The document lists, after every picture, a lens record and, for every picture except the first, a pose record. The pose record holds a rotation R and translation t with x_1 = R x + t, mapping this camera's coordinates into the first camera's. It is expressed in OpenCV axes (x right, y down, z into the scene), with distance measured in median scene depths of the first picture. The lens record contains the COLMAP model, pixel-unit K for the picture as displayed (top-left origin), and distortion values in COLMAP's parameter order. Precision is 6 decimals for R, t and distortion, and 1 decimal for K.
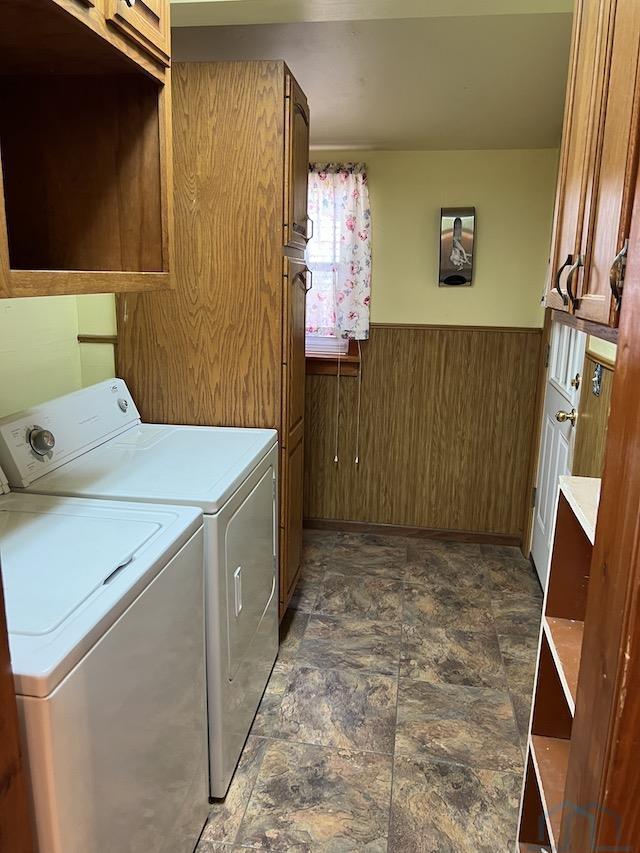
lens RADIAL K [[633.8, 0, 318.5], [0, 633.8, 419.2], [0, 0, 1]] dist [0.081255, -0.151504]
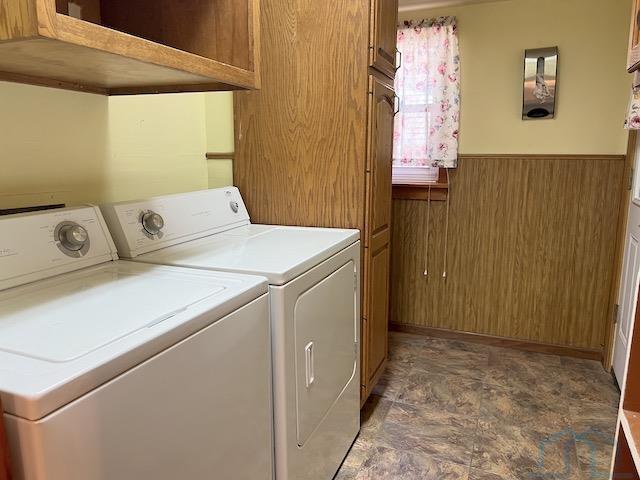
lens RADIAL K [[479.5, 0, 316.5], [0, 479.5, 239.8], [0, 0, 1]] dist [0.034870, -0.046435]
pose [[0.972077, 0.021607, -0.233664, 0.046254], [-0.032214, 0.998612, -0.041675, 0.057083], [0.232439, 0.048039, 0.971424, 0.120750]]
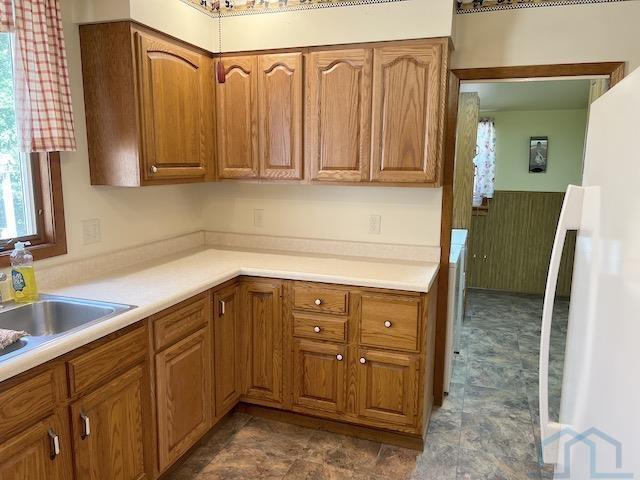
lens RADIAL K [[479.5, 0, 316.5], [0, 479.5, 239.8], [0, 0, 1]] dist [0.034870, -0.046435]
pose [[0.984607, 0.021902, -0.173405, -0.256515], [-0.032356, 0.997810, -0.057688, 0.146140], [0.171761, 0.062411, 0.983160, -0.779262]]
